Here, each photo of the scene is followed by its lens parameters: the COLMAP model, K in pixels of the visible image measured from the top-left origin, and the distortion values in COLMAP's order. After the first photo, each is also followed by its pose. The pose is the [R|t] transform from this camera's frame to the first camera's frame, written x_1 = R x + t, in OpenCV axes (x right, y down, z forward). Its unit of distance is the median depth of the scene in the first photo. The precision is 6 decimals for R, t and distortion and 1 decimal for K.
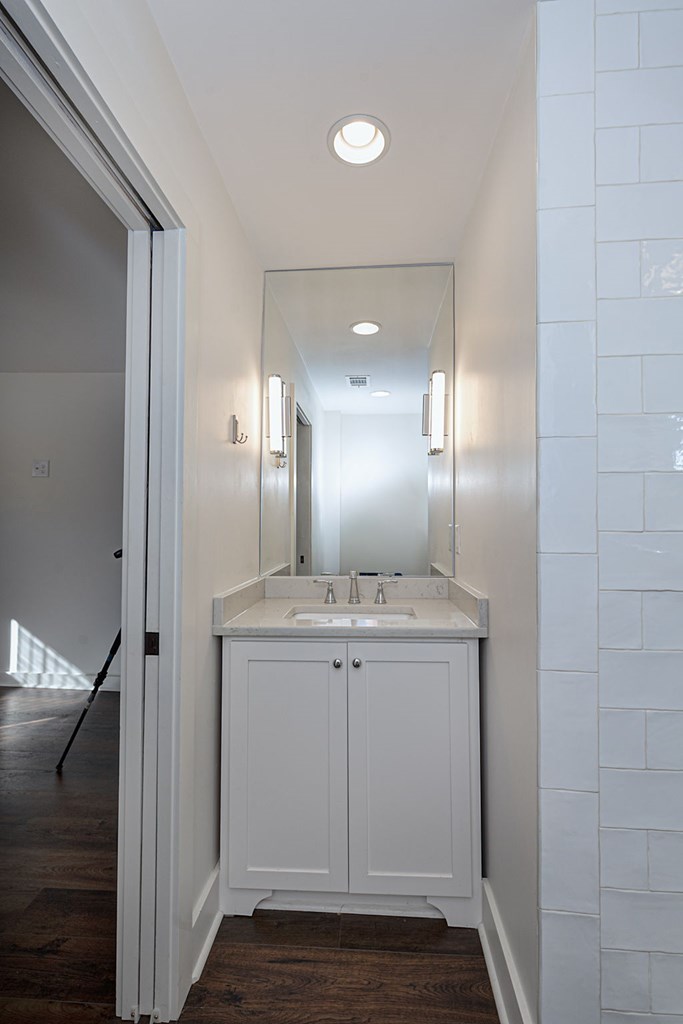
lens RADIAL K [[471.5, 0, 343.0], [0, 471.5, 515.0], [0, 0, 1]] dist [0.000772, -0.000361]
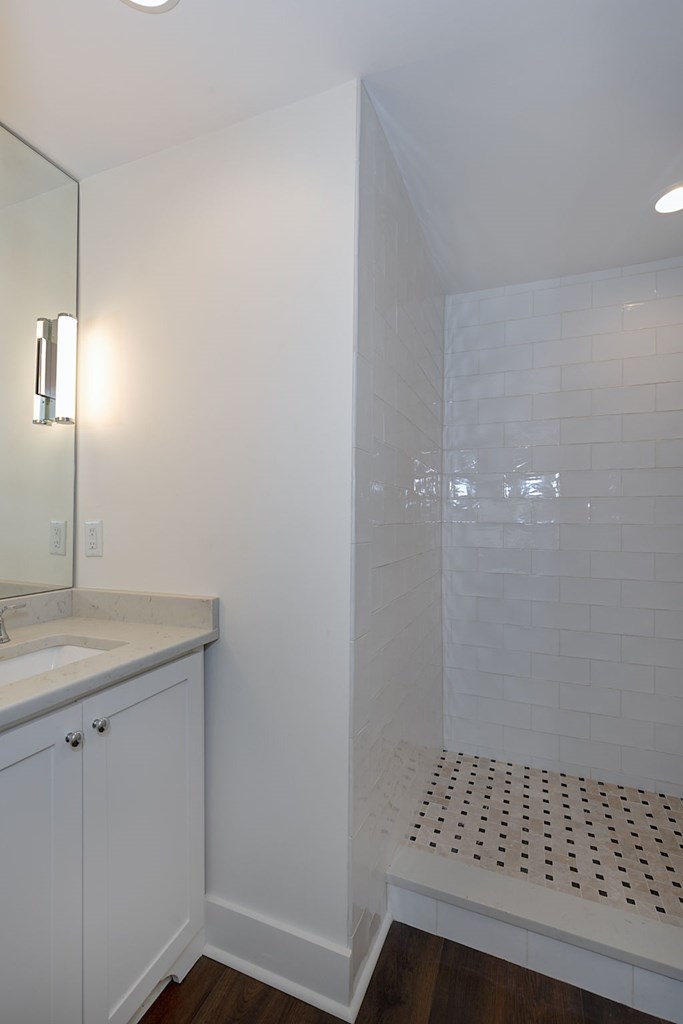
lens RADIAL K [[471.5, 0, 343.0], [0, 471.5, 515.0], [0, 0, 1]] dist [0.000772, -0.000361]
pose [[0.271104, 0.011767, 0.962478, -0.545067], [-0.027525, 0.999611, -0.004468, 0.005066], [-0.962156, -0.025281, 0.271323, 0.500534]]
